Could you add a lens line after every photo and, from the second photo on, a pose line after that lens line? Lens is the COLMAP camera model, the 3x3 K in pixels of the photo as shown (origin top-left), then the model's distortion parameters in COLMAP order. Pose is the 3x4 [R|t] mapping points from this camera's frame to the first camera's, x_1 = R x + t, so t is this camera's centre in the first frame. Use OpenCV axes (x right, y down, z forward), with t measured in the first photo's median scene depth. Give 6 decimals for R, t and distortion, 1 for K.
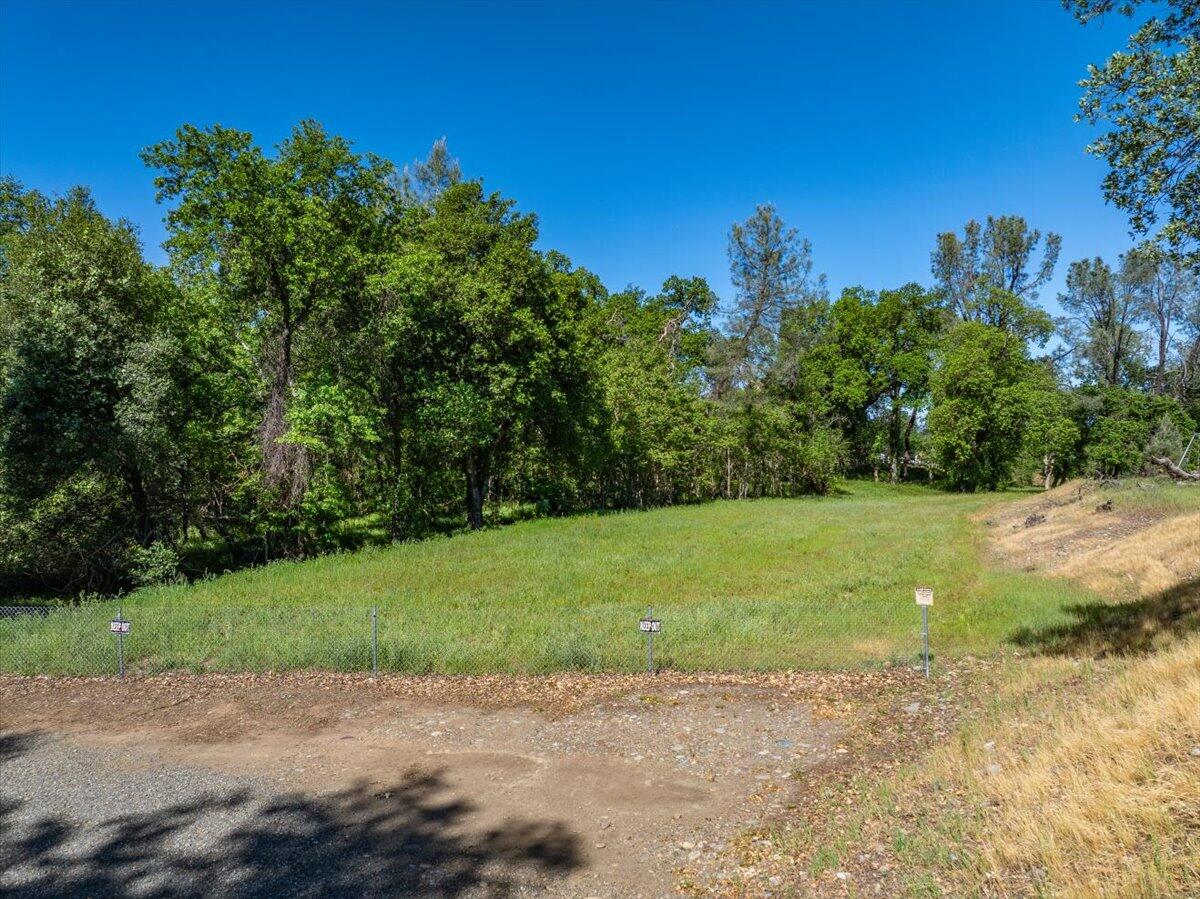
lens RADIAL K [[837.5, 0, 605.7], [0, 837.5, 450.7], [0, 0, 1]] dist [-0.013958, -0.015252]
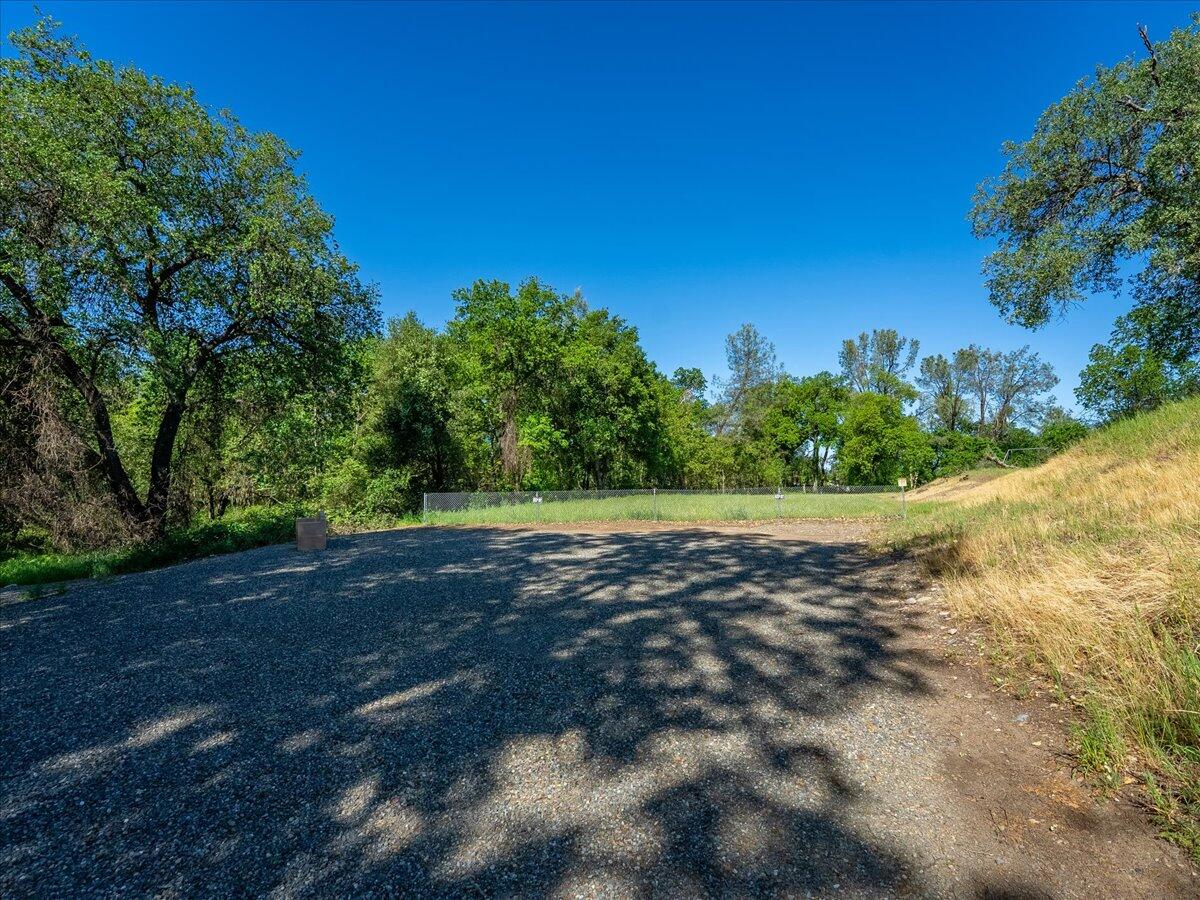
lens RADIAL K [[549.2, 0, 593.0], [0, 549.2, 455.6], [0, 0, 1]] dist [-0.017917, -0.000305]
pose [[0.999676, -0.002892, -0.025307, -0.081811], [0.001384, 0.998232, -0.059428, 0.037404], [0.025434, 0.059373, 0.997912, -0.097662]]
